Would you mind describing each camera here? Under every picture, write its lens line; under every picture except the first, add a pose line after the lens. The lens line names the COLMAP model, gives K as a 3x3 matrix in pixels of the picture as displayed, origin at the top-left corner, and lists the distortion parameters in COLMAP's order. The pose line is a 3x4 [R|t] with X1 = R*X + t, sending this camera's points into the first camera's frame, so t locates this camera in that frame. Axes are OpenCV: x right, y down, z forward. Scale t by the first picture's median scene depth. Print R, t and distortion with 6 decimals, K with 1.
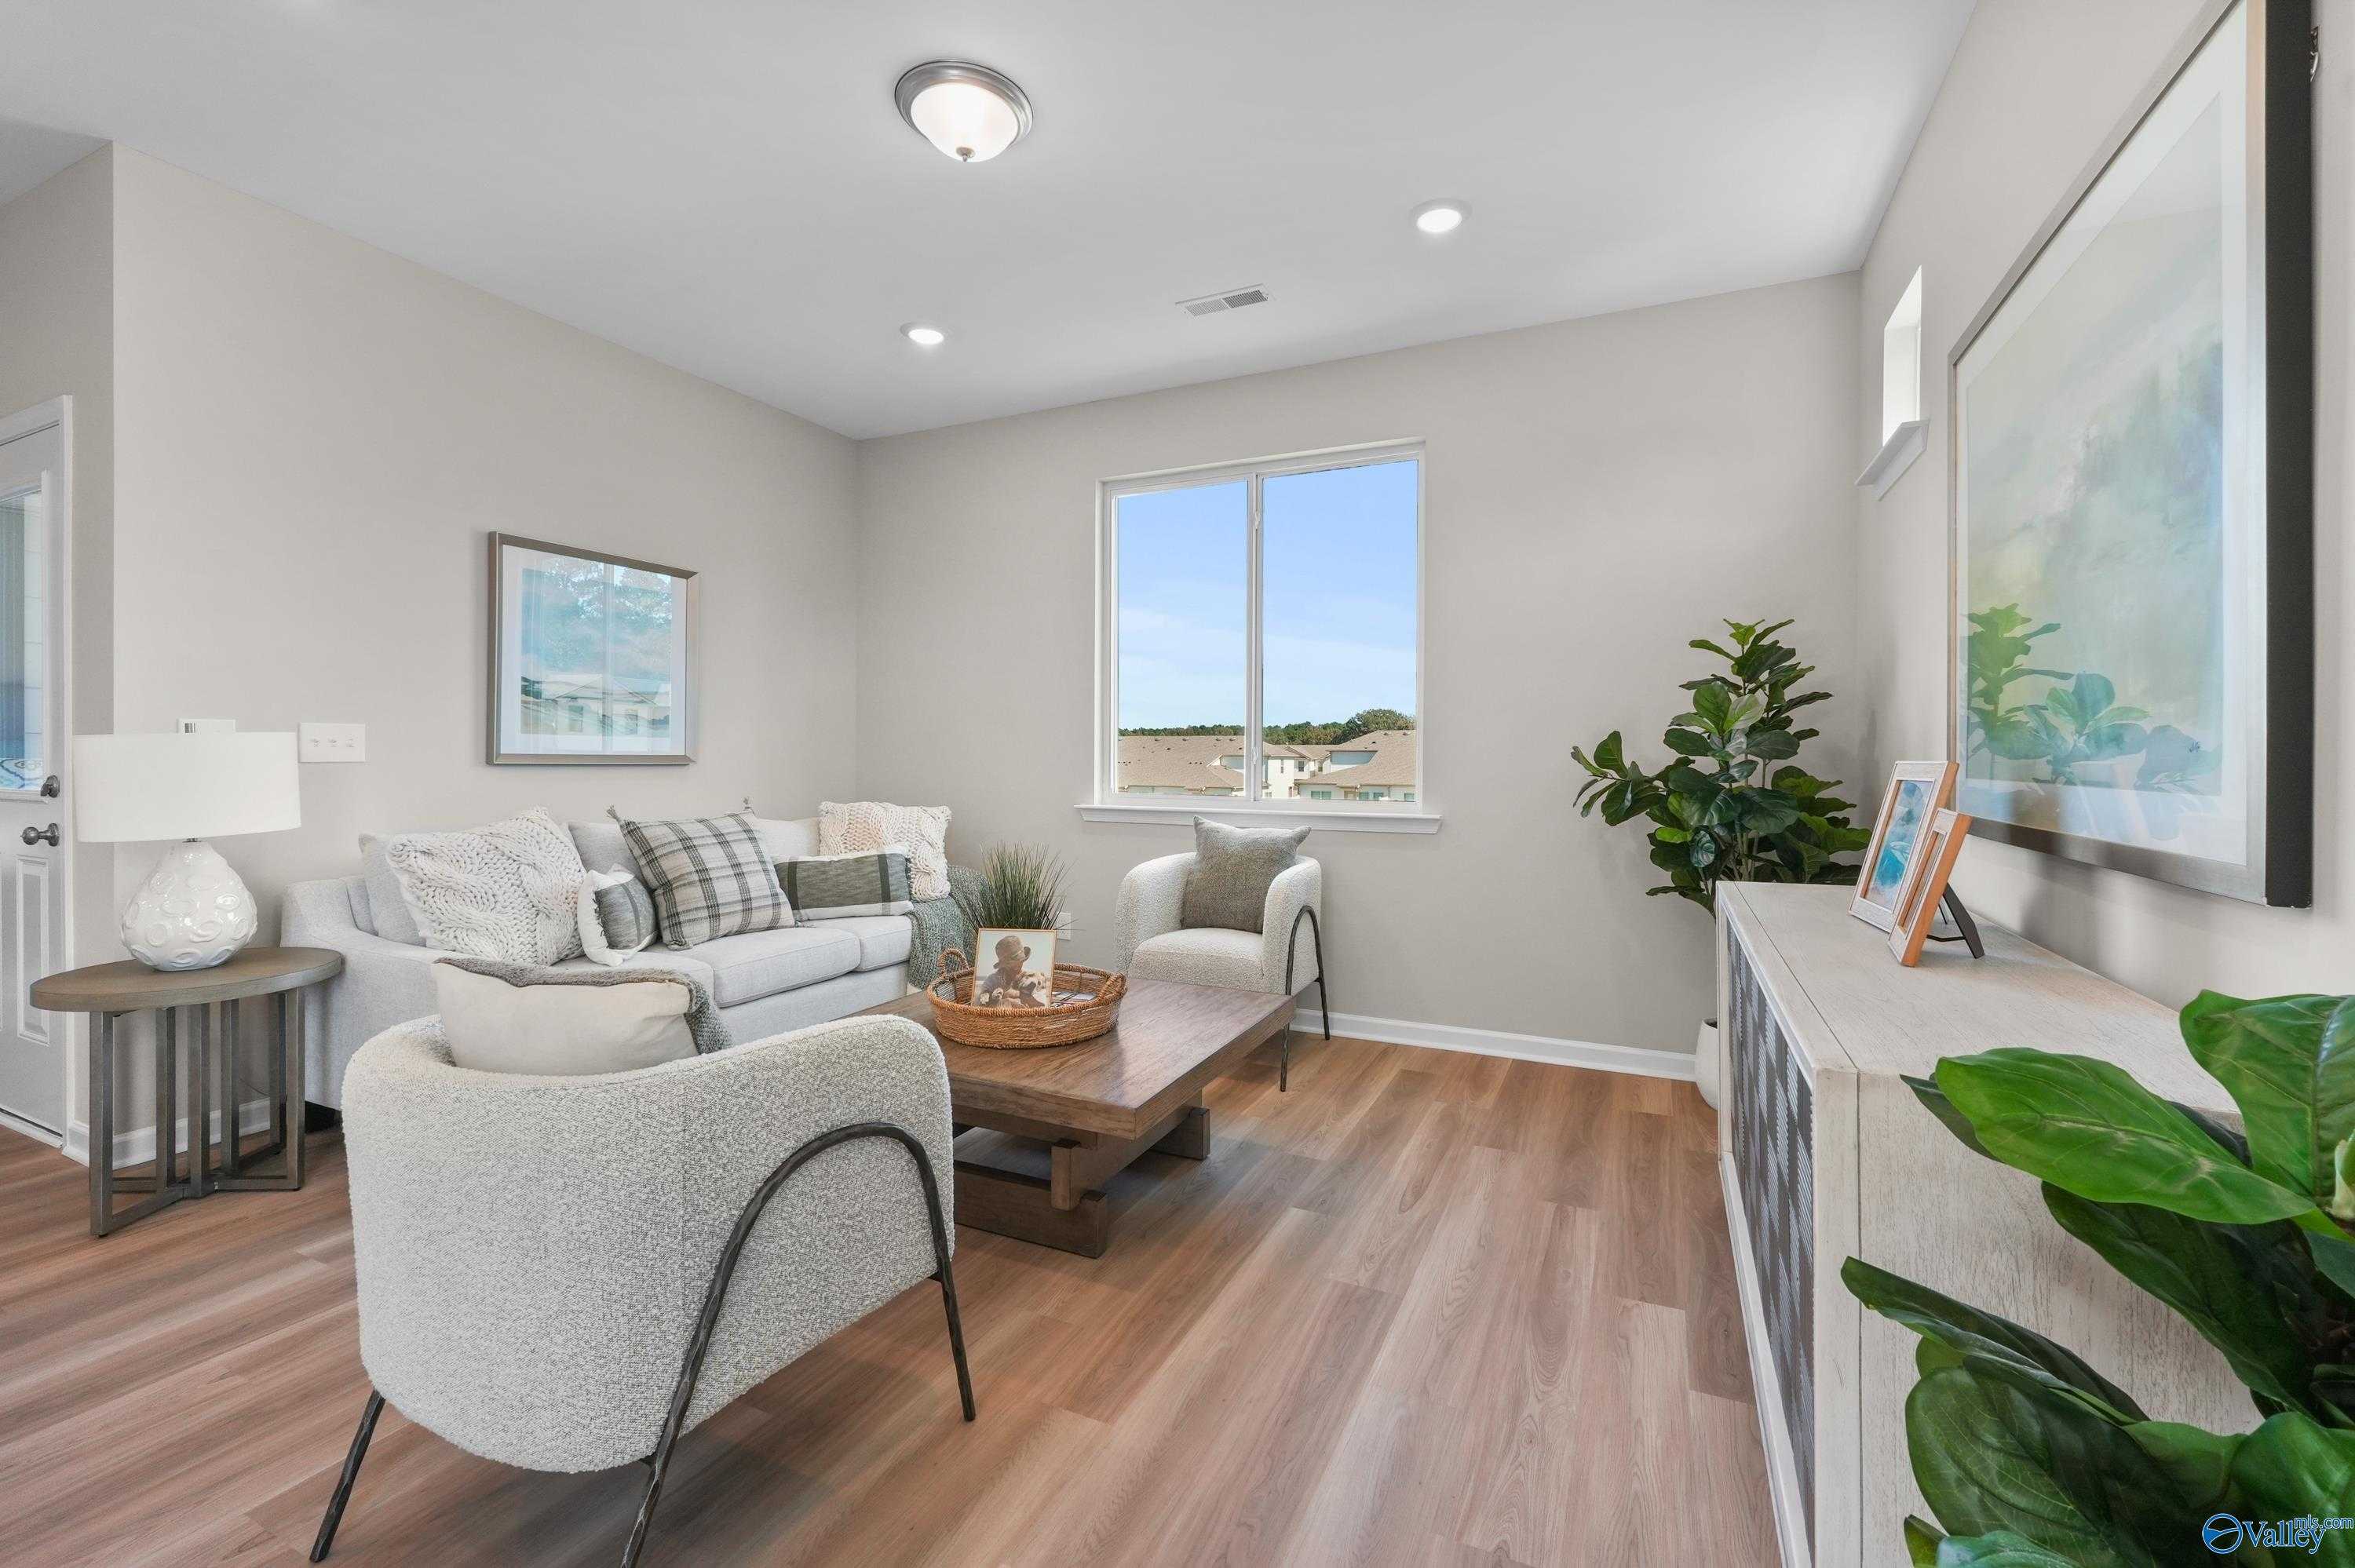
lens RADIAL K [[988.3, 0, 1165.6], [0, 988.3, 750.9], [0, 0, 1]] dist [-0.002355, -0.000069]
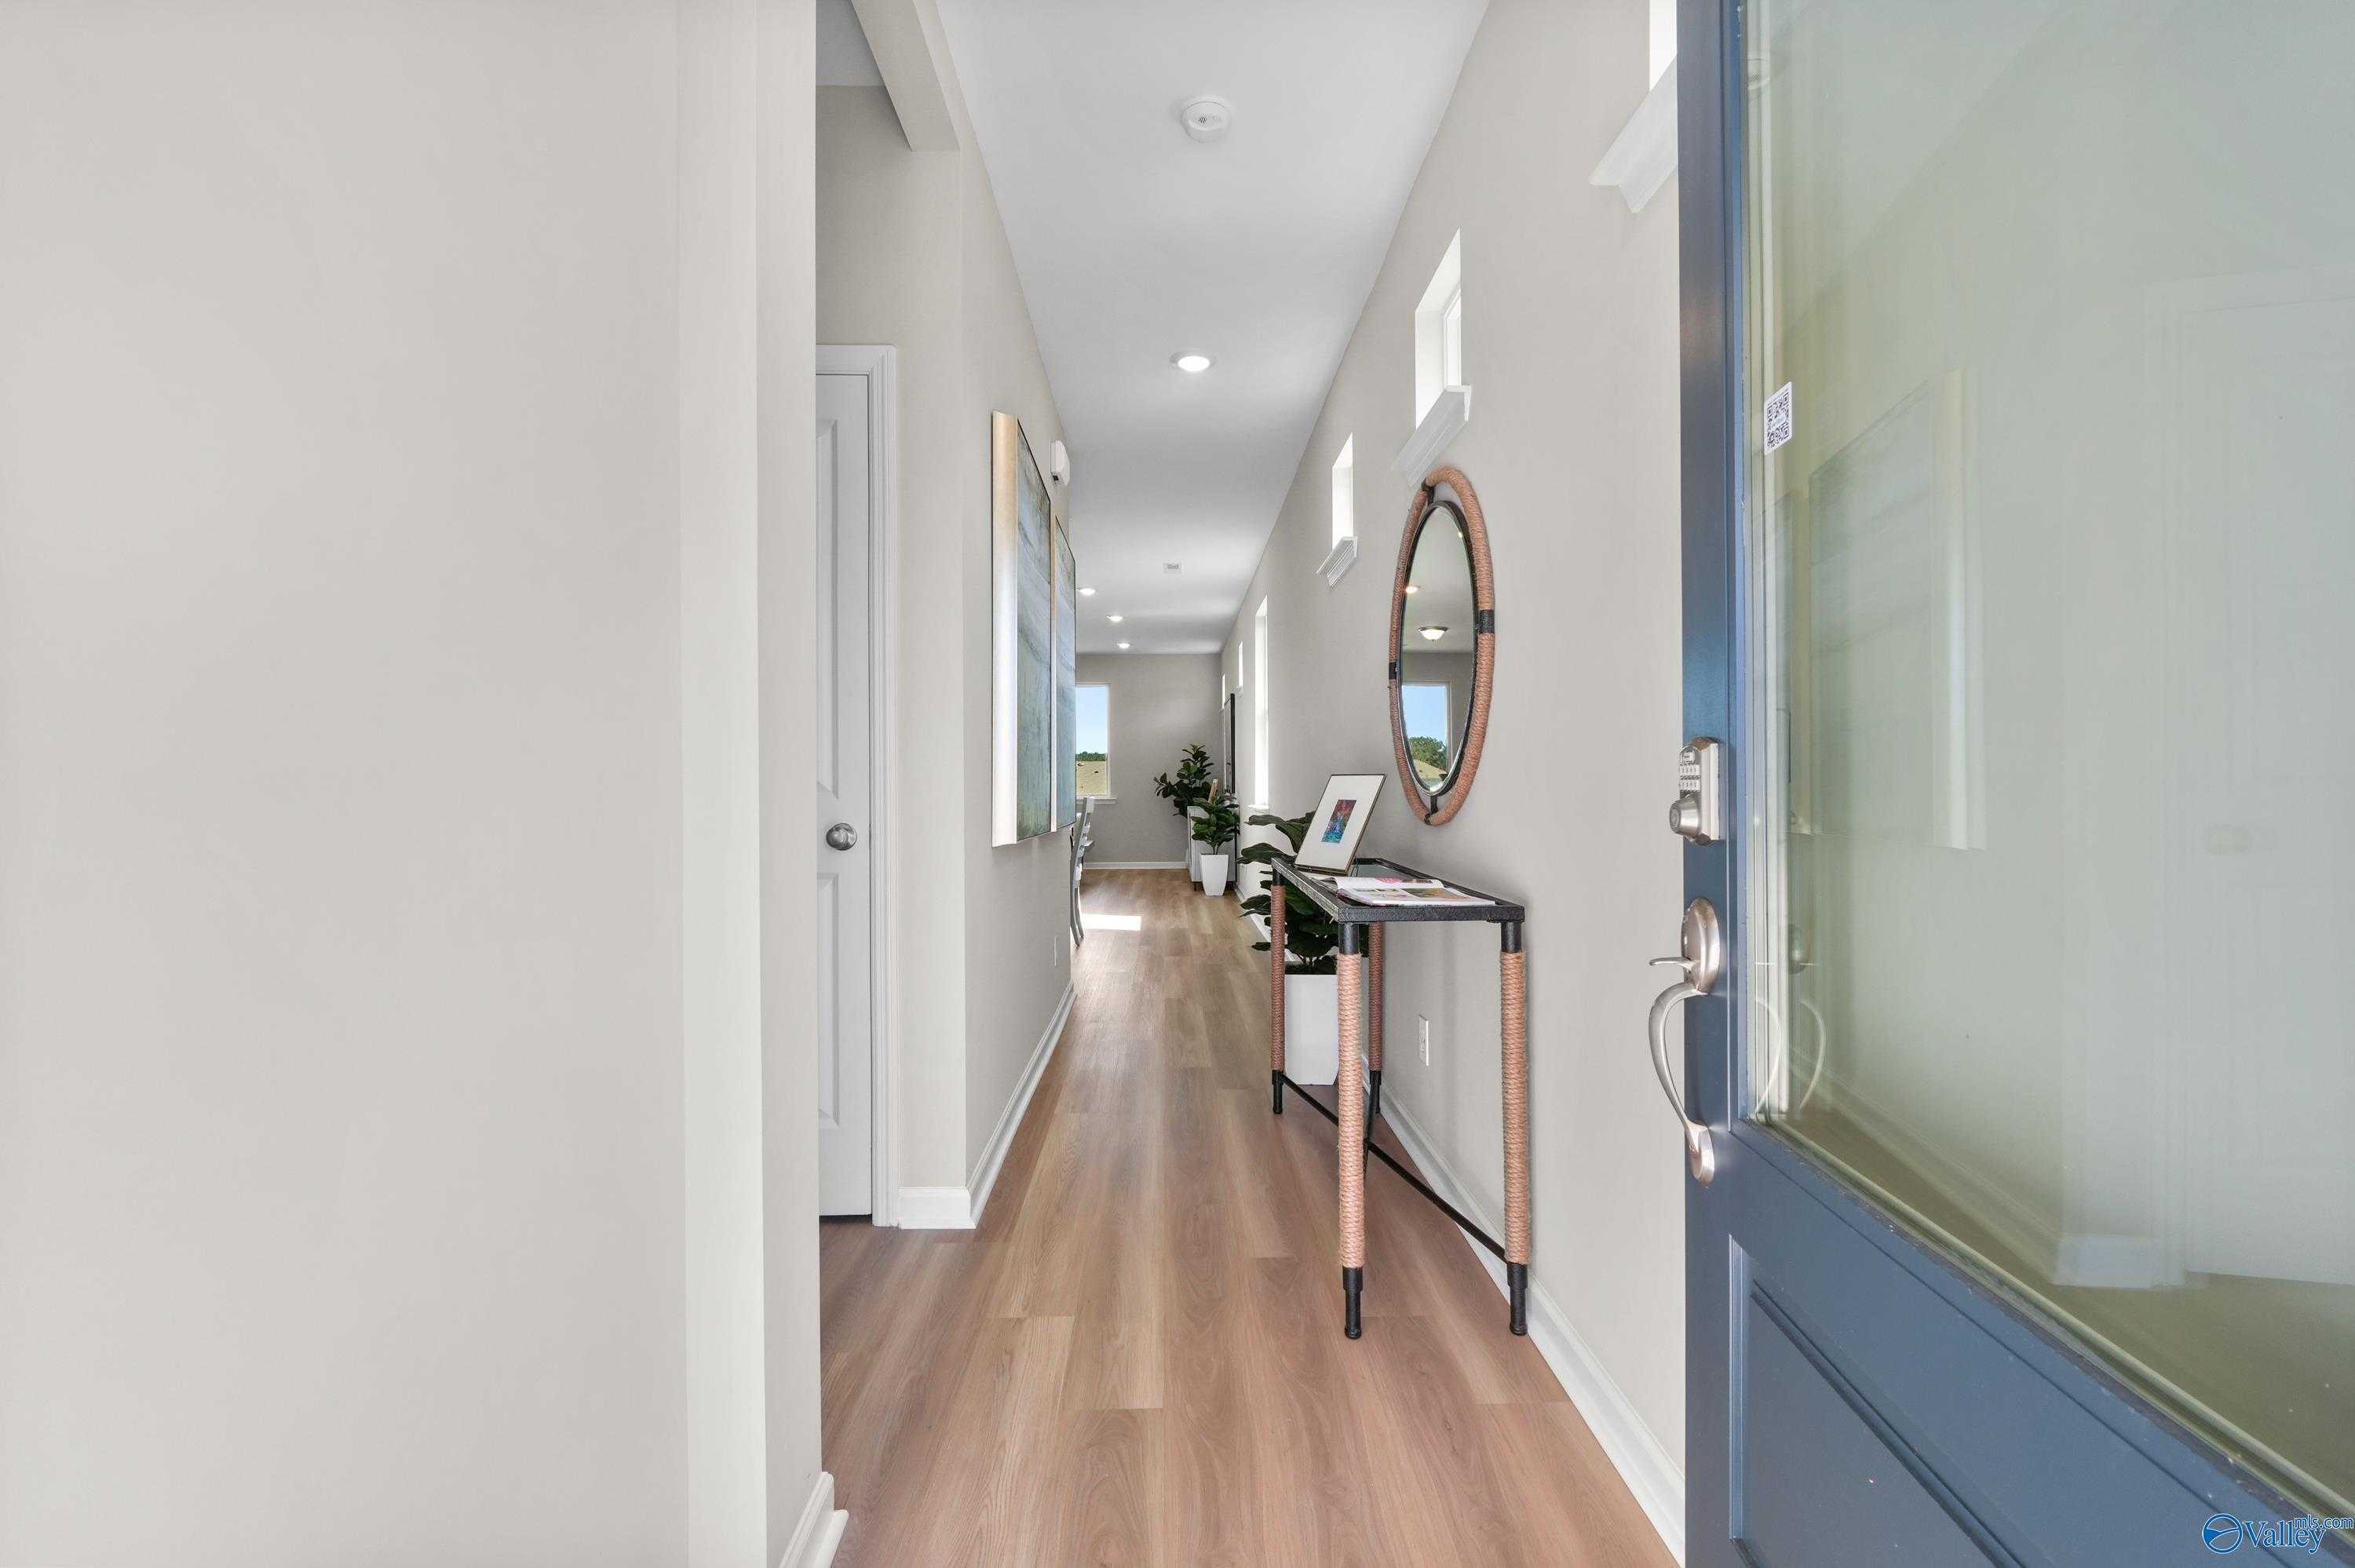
lens RADIAL K [[988.3, 0, 1176.9], [0, 988.3, 783.2], [0, 0, 1]] dist [-0.002355, -0.000069]
pose [[0.899550, -0.012785, 0.436631, -1.137262], [0.012636, 0.999915, 0.003245, 0.007328], [-0.436635, 0.002598, 0.899635, -2.383334]]
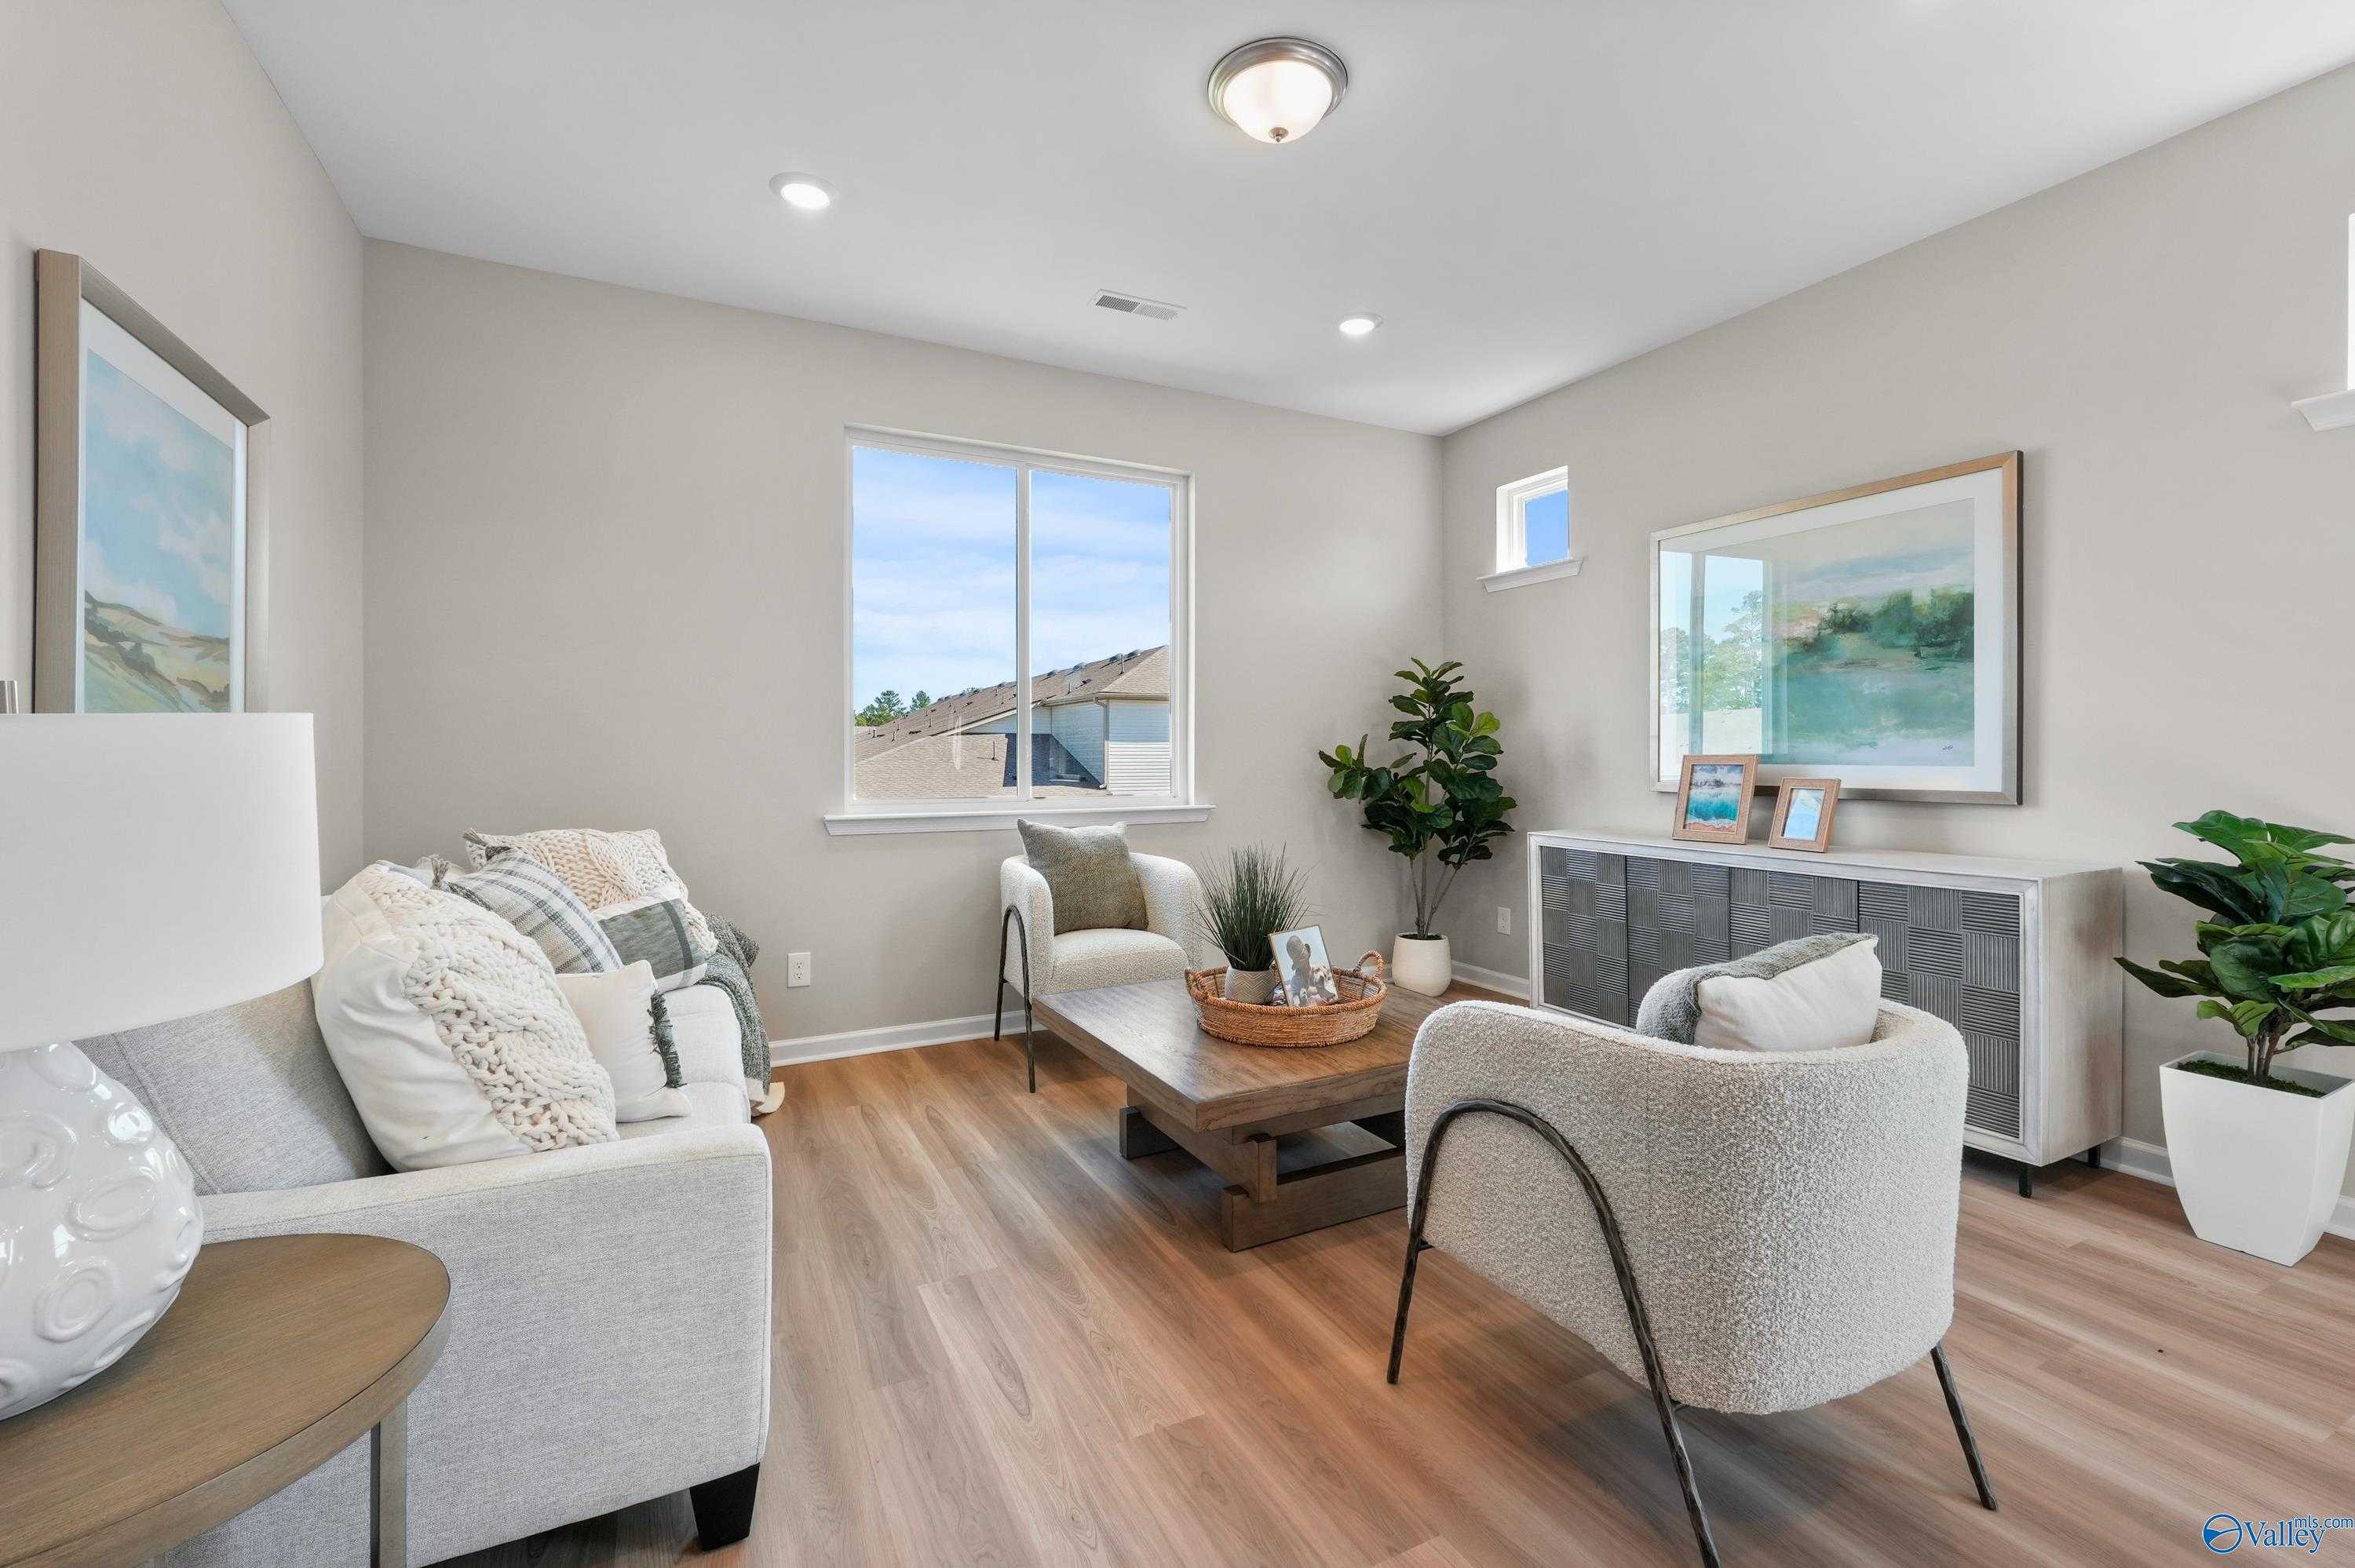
lens RADIAL K [[988.3, 0, 1186.7], [0, 988.3, 762.8], [0, 0, 1]] dist [-0.002355, -0.000069]
pose [[0.595509, -0.009439, 0.803293, -0.793908], [0.000209, 0.999933, 0.011595, 0.001468], [-0.803349, -0.006737, 0.595471, 0.386943]]
